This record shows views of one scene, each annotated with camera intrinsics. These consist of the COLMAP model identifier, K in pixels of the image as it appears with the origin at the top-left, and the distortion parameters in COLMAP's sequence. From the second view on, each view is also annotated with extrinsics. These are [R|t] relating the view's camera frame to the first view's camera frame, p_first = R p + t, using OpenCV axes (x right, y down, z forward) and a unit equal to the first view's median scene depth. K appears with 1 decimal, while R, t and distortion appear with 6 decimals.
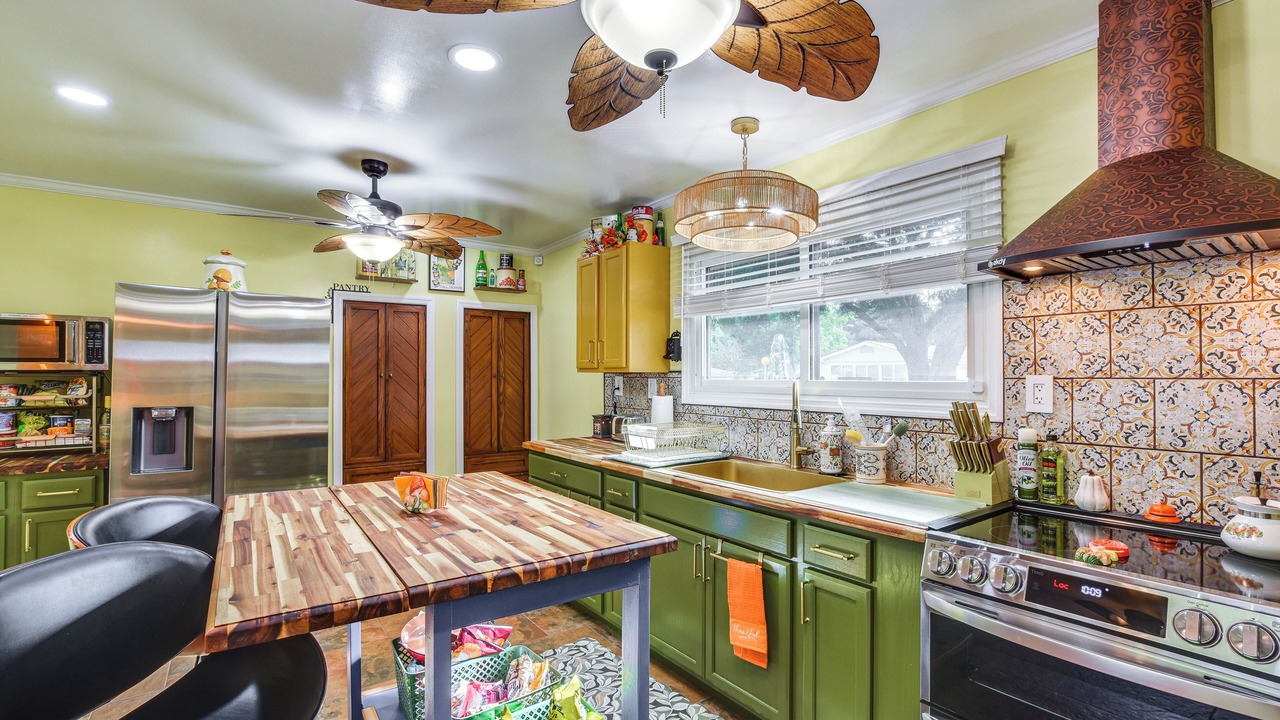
lens RADIAL K [[579.2, 0, 647.9], [0, 579.2, 366.0], [0, 0, 1]] dist [-0.000577, -0.000029]
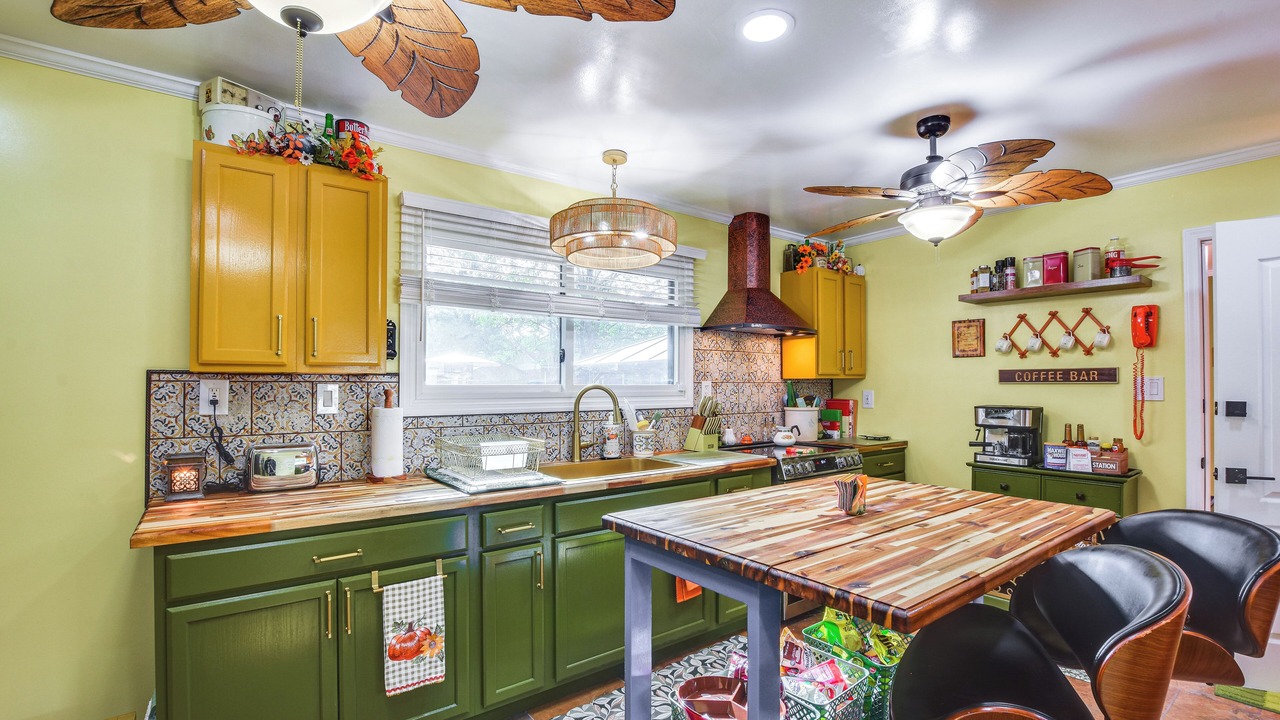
lens RADIAL K [[579.2, 0, 647.9], [0, 579.2, 366.0], [0, 0, 1]] dist [-0.000577, -0.000029]
pose [[-0.033994, 0.011385, 0.999357, -0.699766], [-0.033475, 0.999361, -0.012523, -0.001969], [-0.998861, -0.033879, -0.033591, 0.712979]]
